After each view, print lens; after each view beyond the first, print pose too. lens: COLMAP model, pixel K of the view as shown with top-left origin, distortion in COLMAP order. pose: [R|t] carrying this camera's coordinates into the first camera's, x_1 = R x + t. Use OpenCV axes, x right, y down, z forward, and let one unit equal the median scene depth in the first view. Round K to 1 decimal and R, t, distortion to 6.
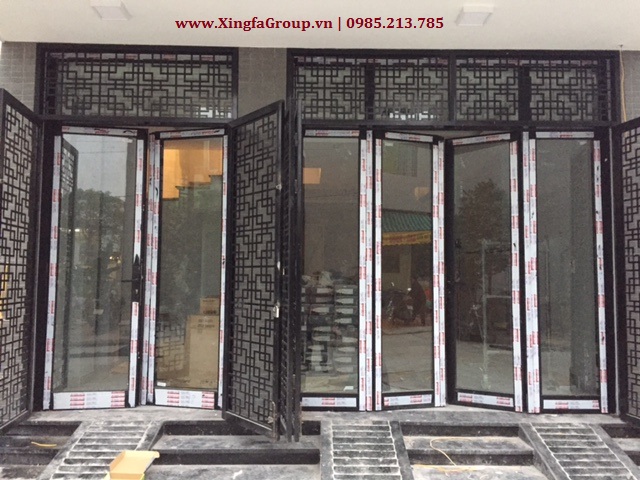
lens RADIAL K [[562.0, 0, 320.0], [0, 562.0, 240.0], [0, 0, 1]] dist [0.112520, -0.166567]
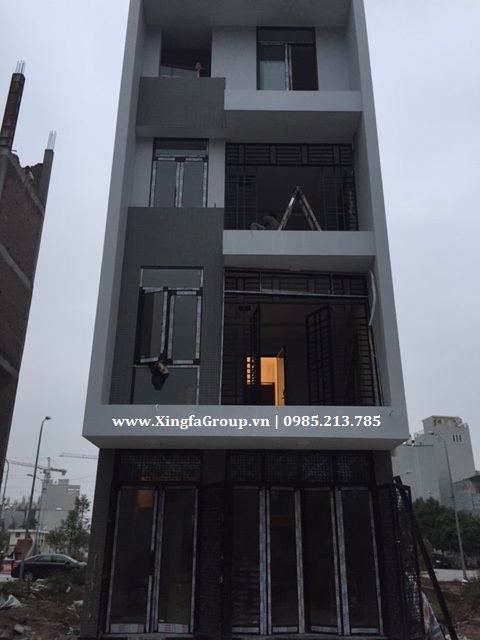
lens RADIAL K [[562.0, 0, 240.0], [0, 562.0, 320.0], [0, 0, 1]] dist [0.112520, -0.166567]
pose [[0.999948, -0.005955, -0.008289, 0.019961], [0.003049, 0.949337, -0.314246, -0.117499], [0.009740, 0.314204, 0.949305, -1.247751]]
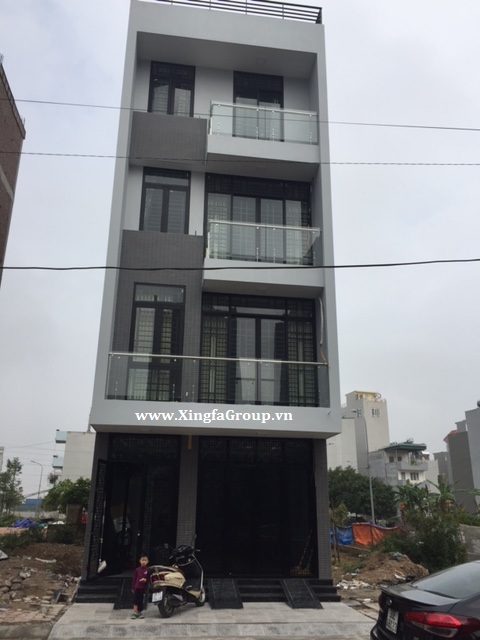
lens RADIAL K [[562.0, 0, 240.0], [0, 562.0, 320.0], [0, 0, 1]] dist [0.112520, -0.166567]
pose [[0.993058, 0.043439, 0.109308, -0.180625], [-0.013680, 0.965654, -0.259470, -0.160519], [-0.116825, 0.256174, 0.959545, -1.806354]]
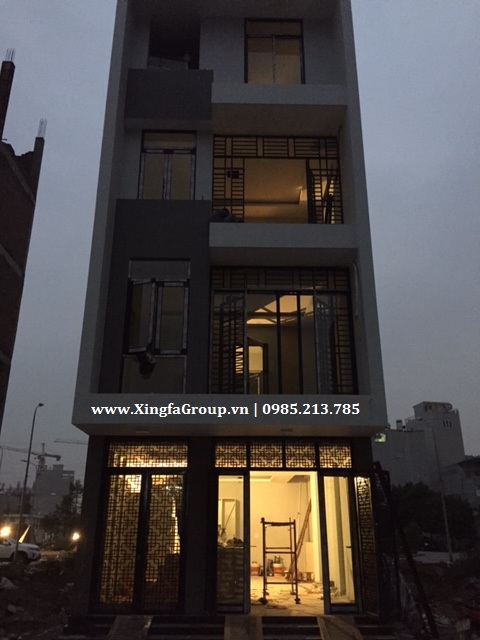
lens RADIAL K [[562.0, 0, 240.0], [0, 562.0, 320.0], [0, 0, 1]] dist [0.112520, -0.166567]
pose [[0.999988, -0.004650, 0.001715, 0.052983], [0.004947, 0.956677, -0.291109, -0.116836], [-0.000287, 0.291114, 0.956688, -1.306987]]
